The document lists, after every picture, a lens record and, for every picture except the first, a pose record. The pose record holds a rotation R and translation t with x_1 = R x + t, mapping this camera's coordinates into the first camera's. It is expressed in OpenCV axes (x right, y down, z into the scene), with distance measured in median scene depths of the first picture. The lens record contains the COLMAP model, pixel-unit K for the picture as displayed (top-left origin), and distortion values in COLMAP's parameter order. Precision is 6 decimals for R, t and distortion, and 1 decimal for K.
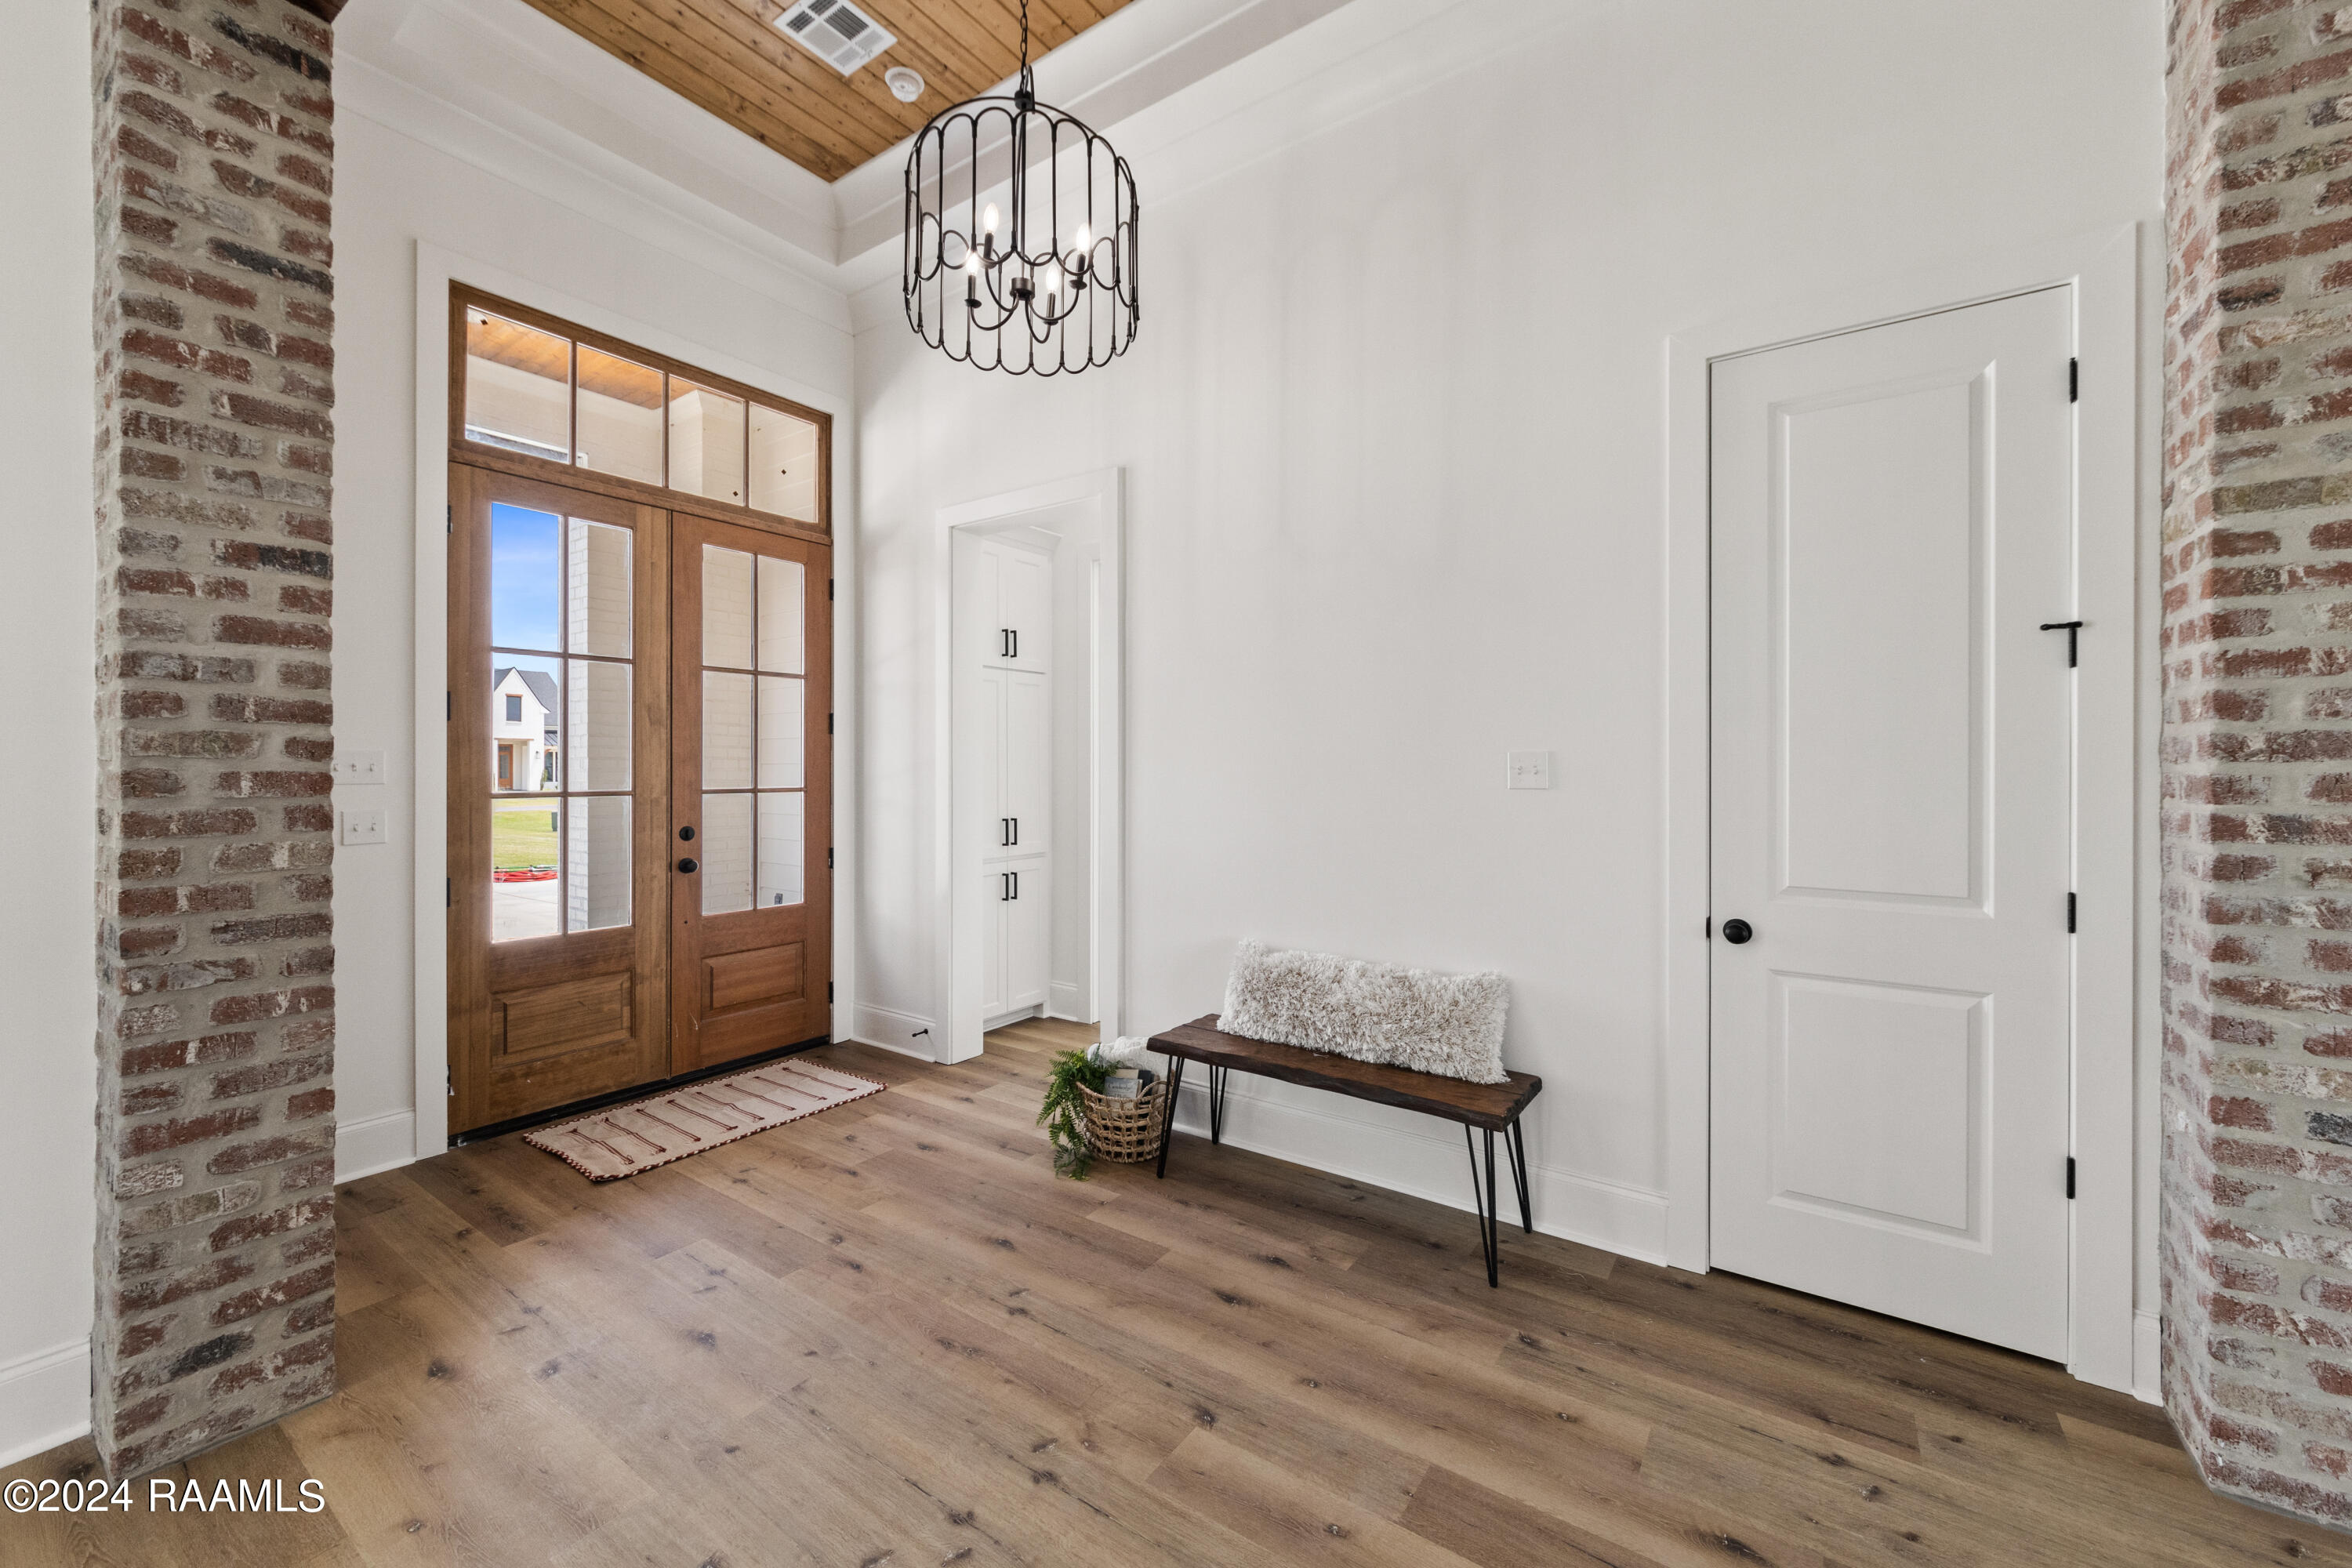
lens RADIAL K [[913.0, 0, 1173.1], [0, 913.0, 766.9], [0, 0, 1]] dist [-0.009660, 0.003065]
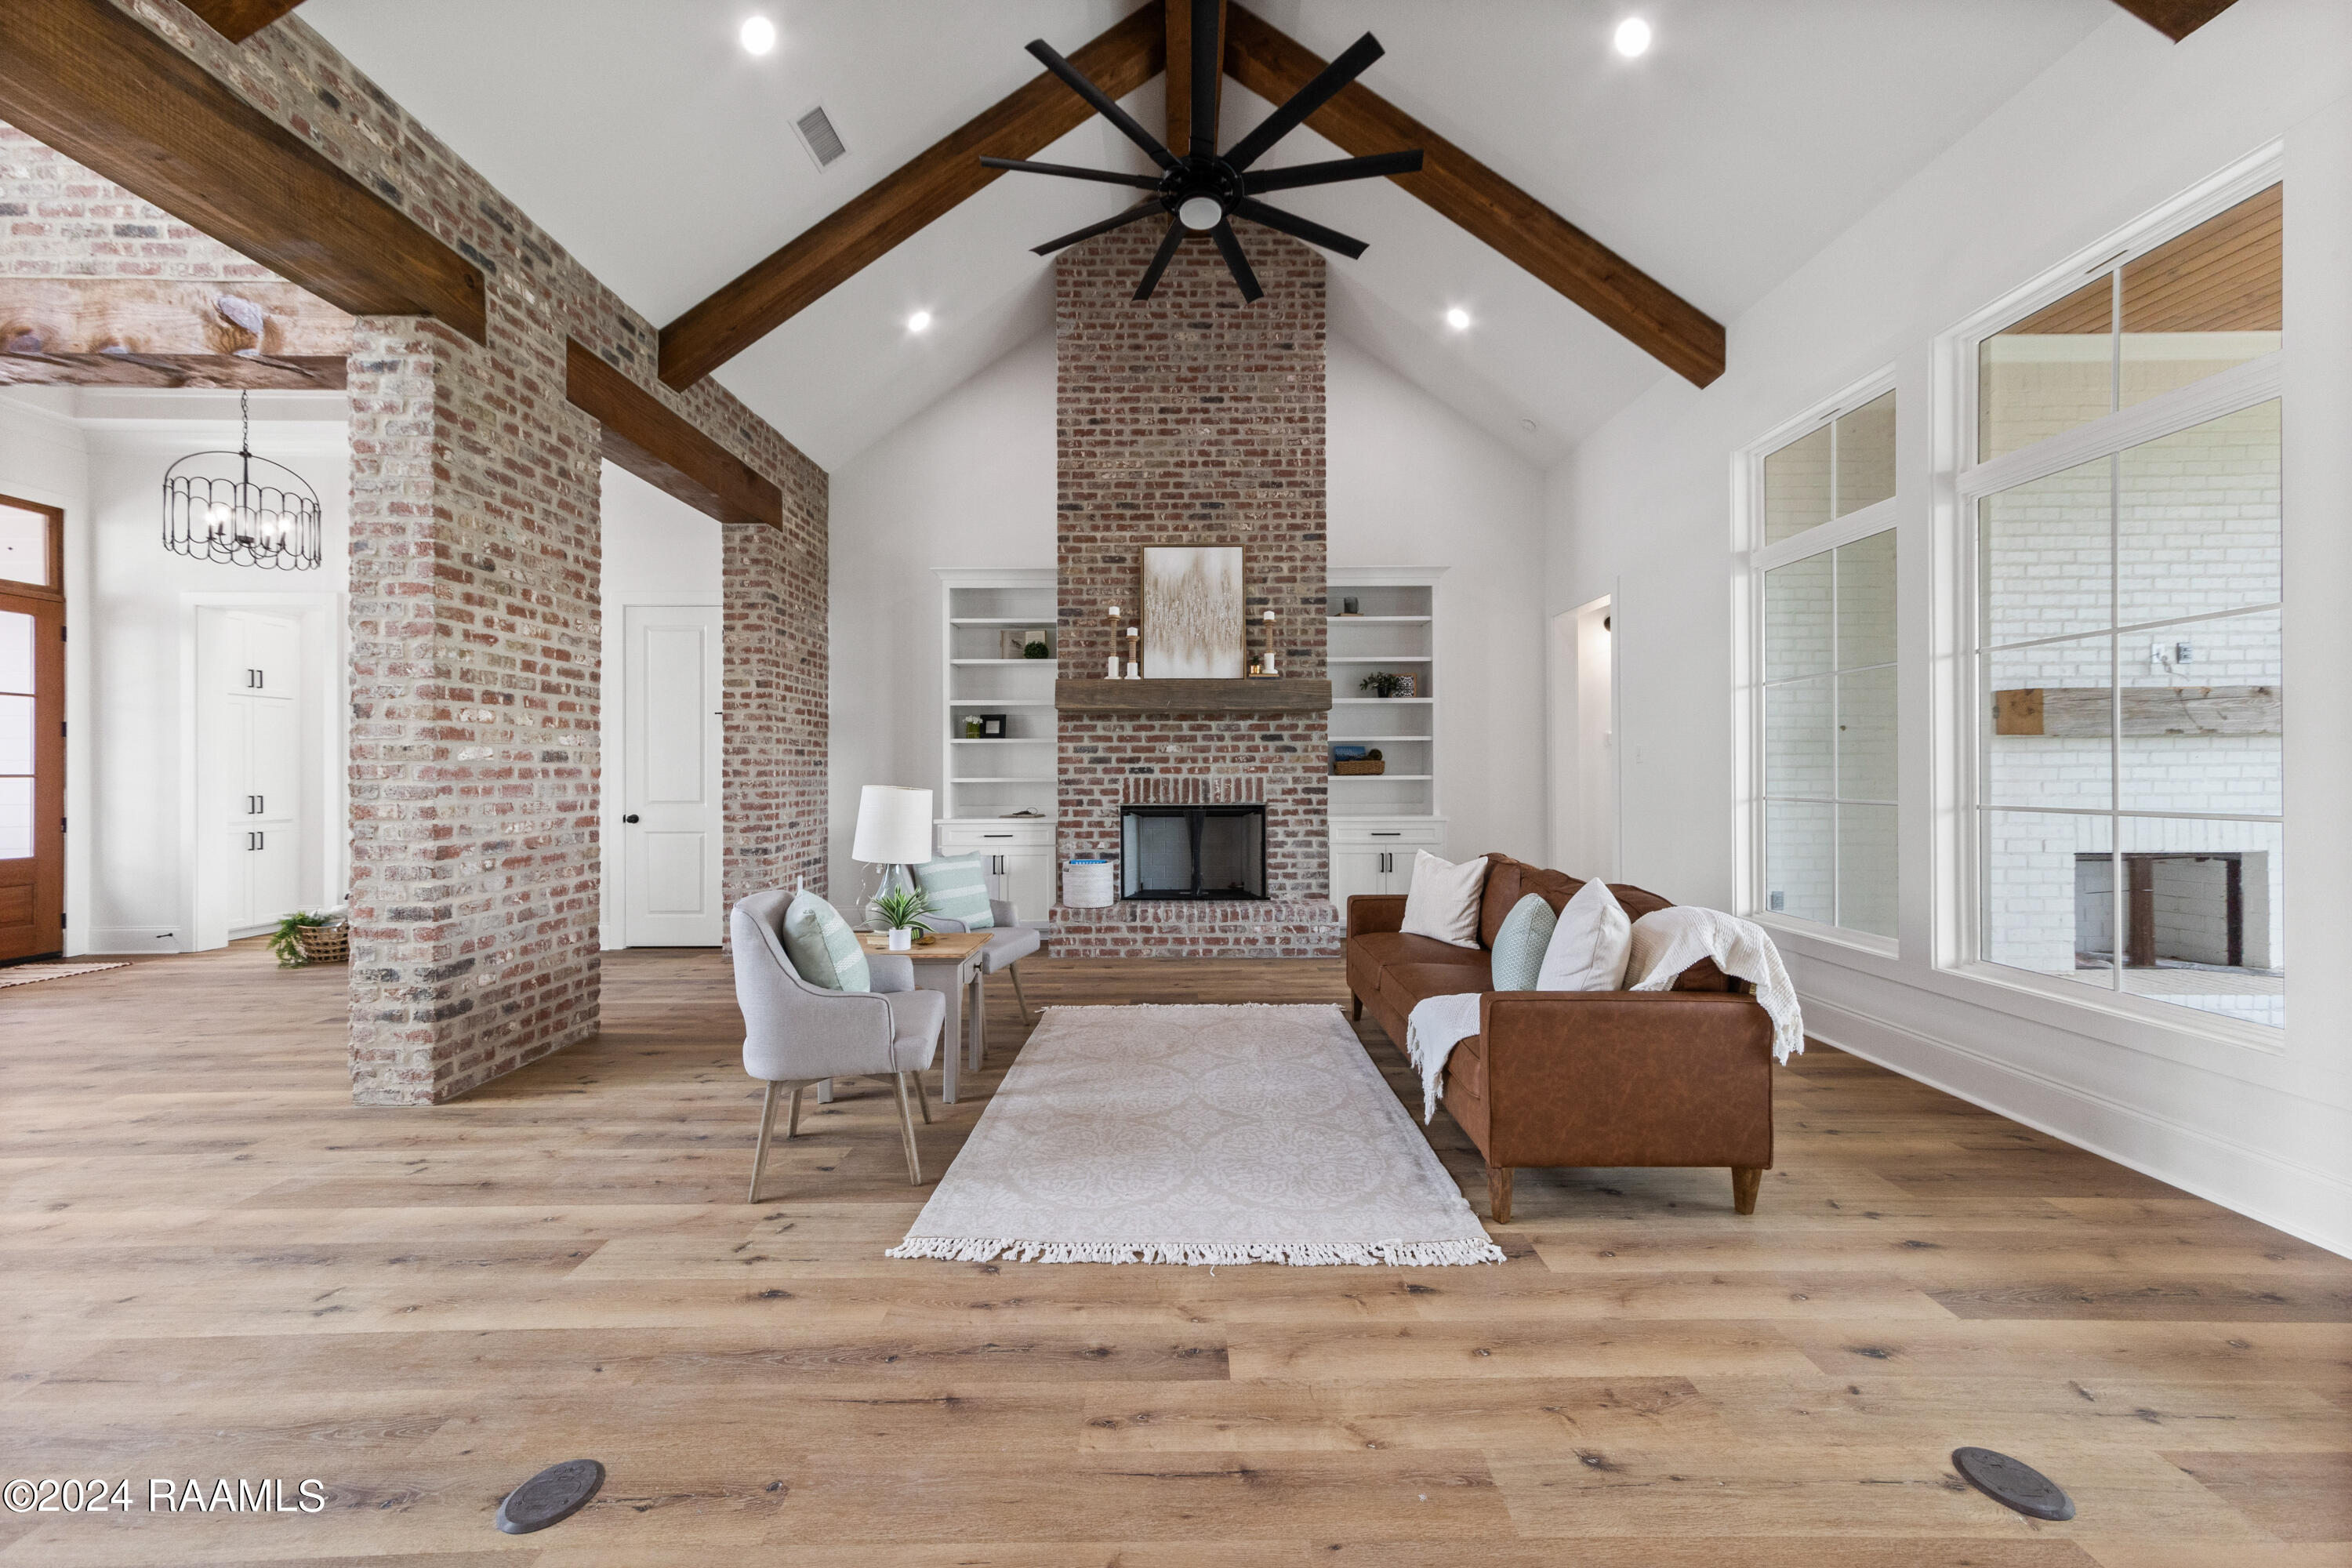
lens RADIAL K [[835.3, 0, 1189.3], [0, 835.3, 768.7], [0, 0, 1]] dist [-0.003040, 0.002295]
pose [[0.806819, -0.002581, 0.590794, 0.613496], [0.005308, 0.999982, -0.002879, 0.060989], [-0.590775, 0.005459, 0.806818, -2.499461]]
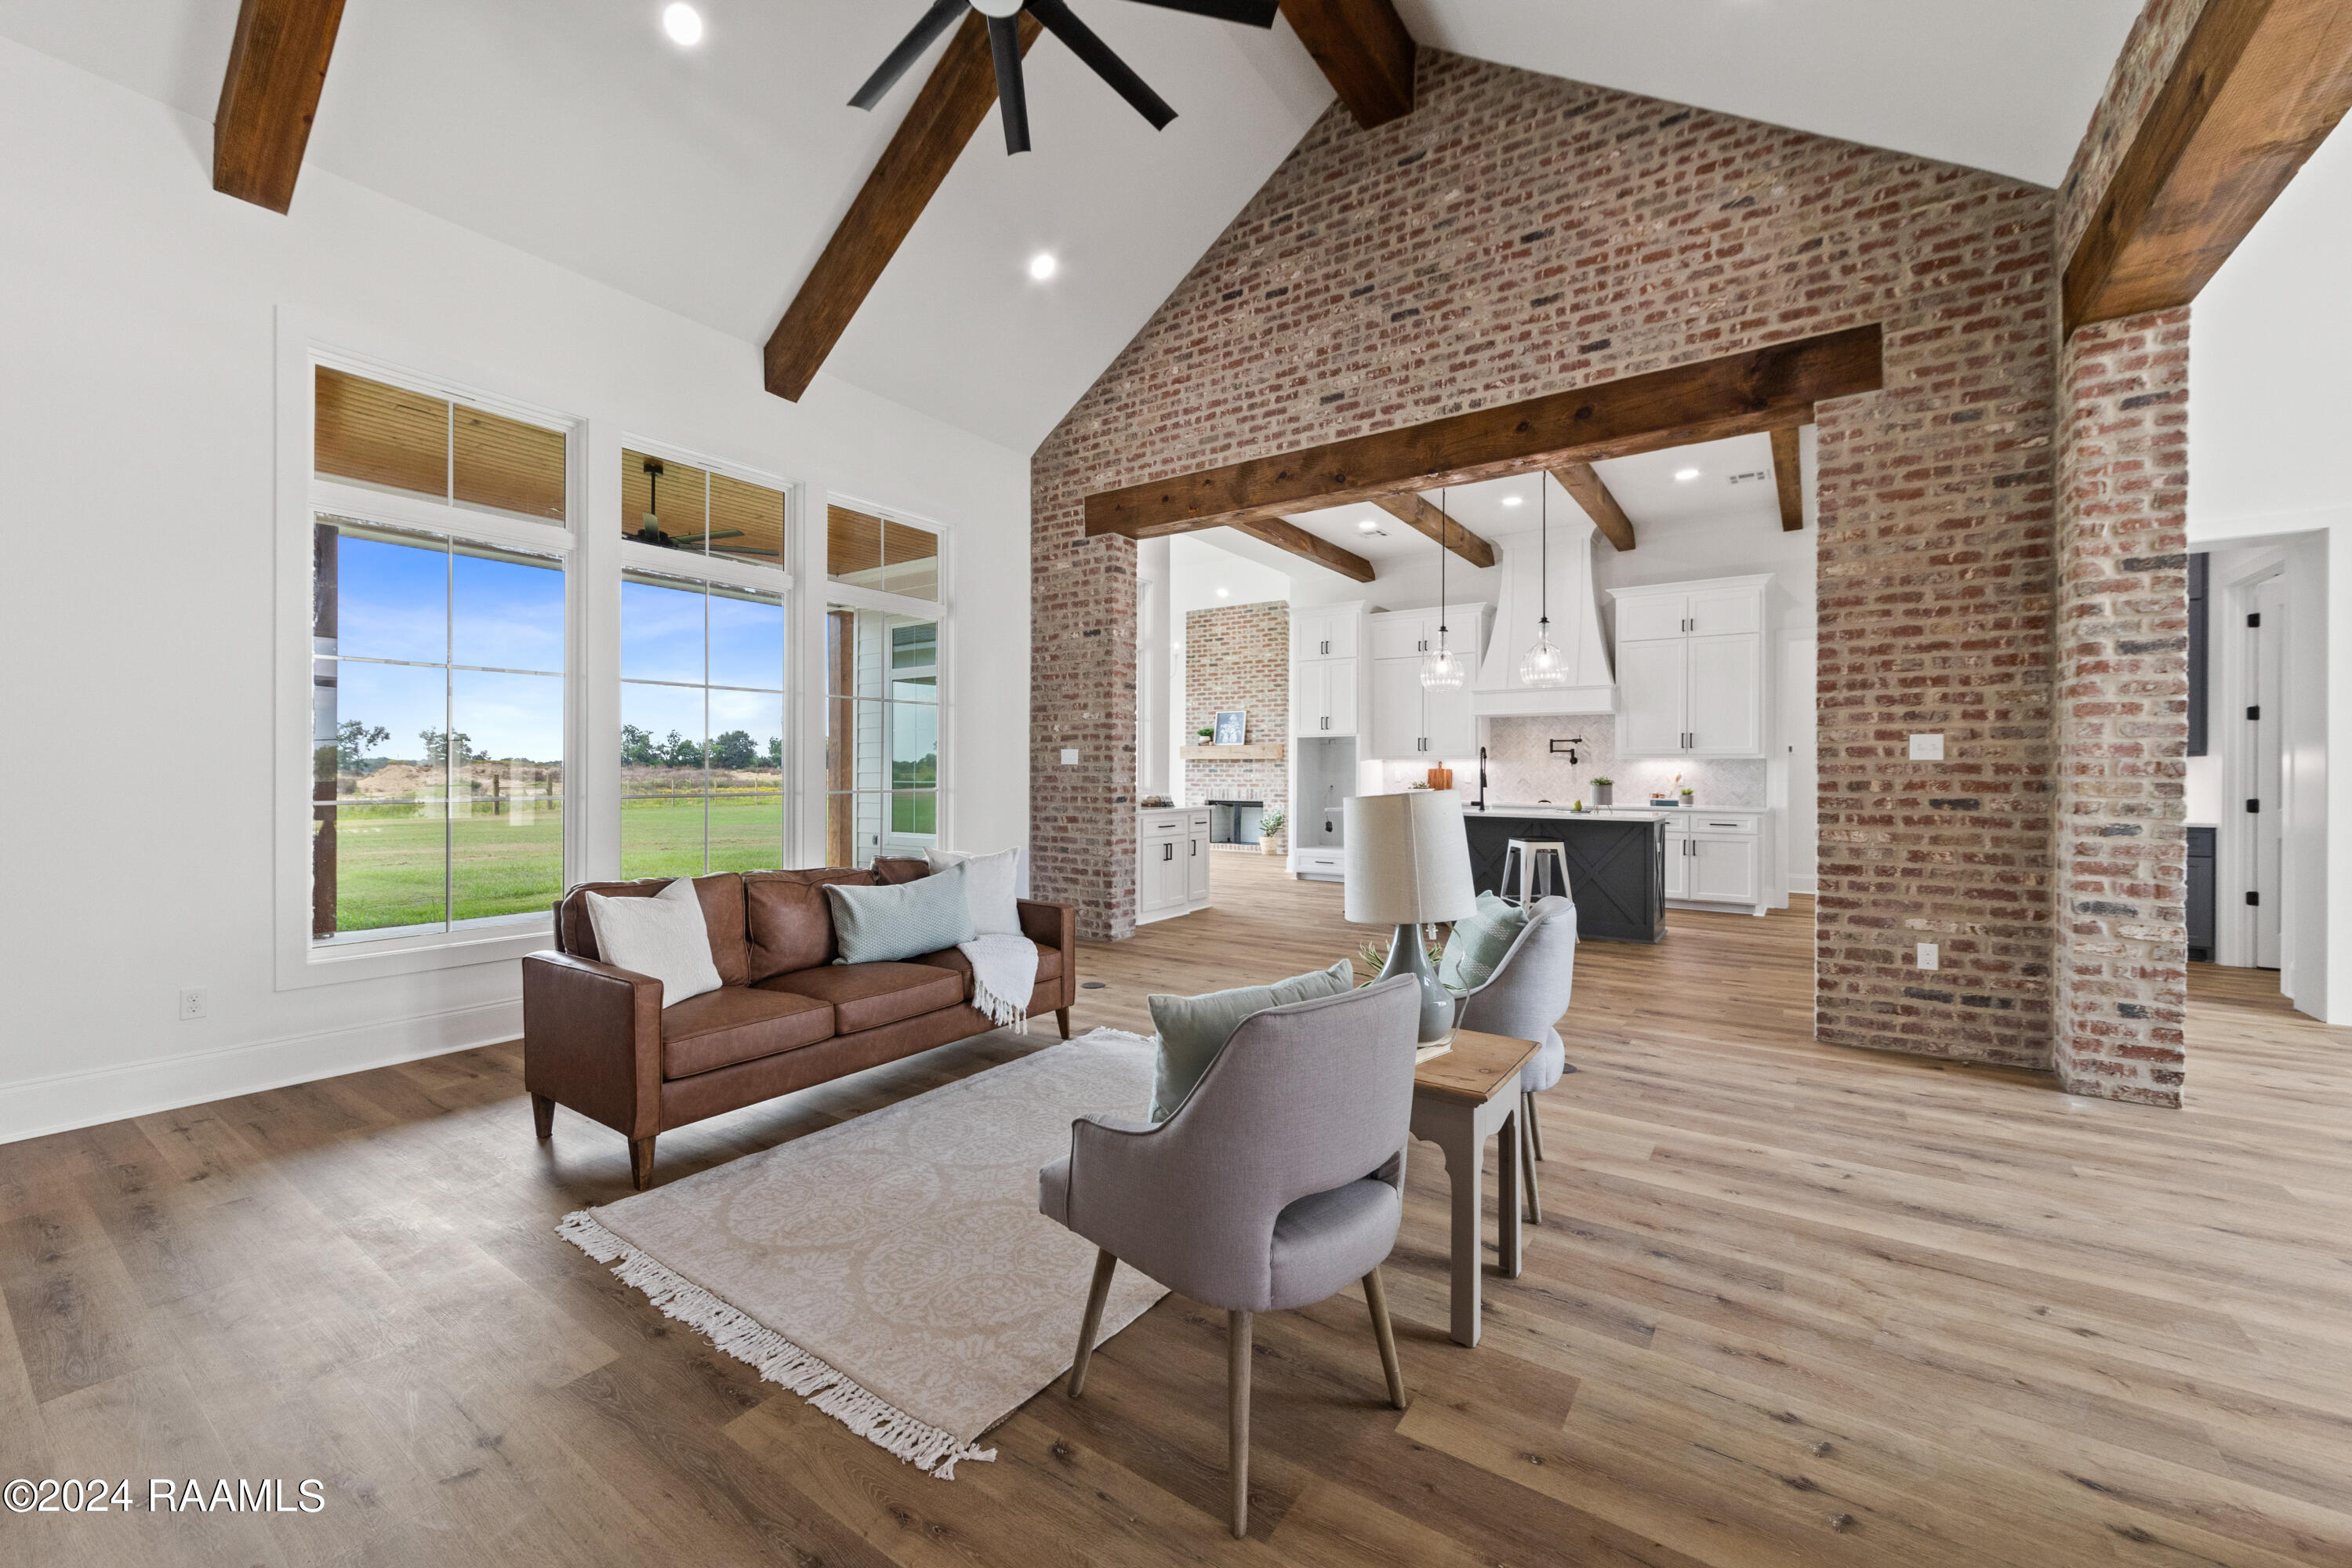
lens RADIAL K [[913.0, 0, 1172.7], [0, 913.0, 773.4], [0, 0, 1]] dist [-0.009660, 0.003065]
pose [[-0.999924, -0.004868, -0.011352, 1.458742], [-0.004892, 0.999986, 0.002117, 0.065042], [0.011341, 0.002173, -0.999933, 0.417182]]
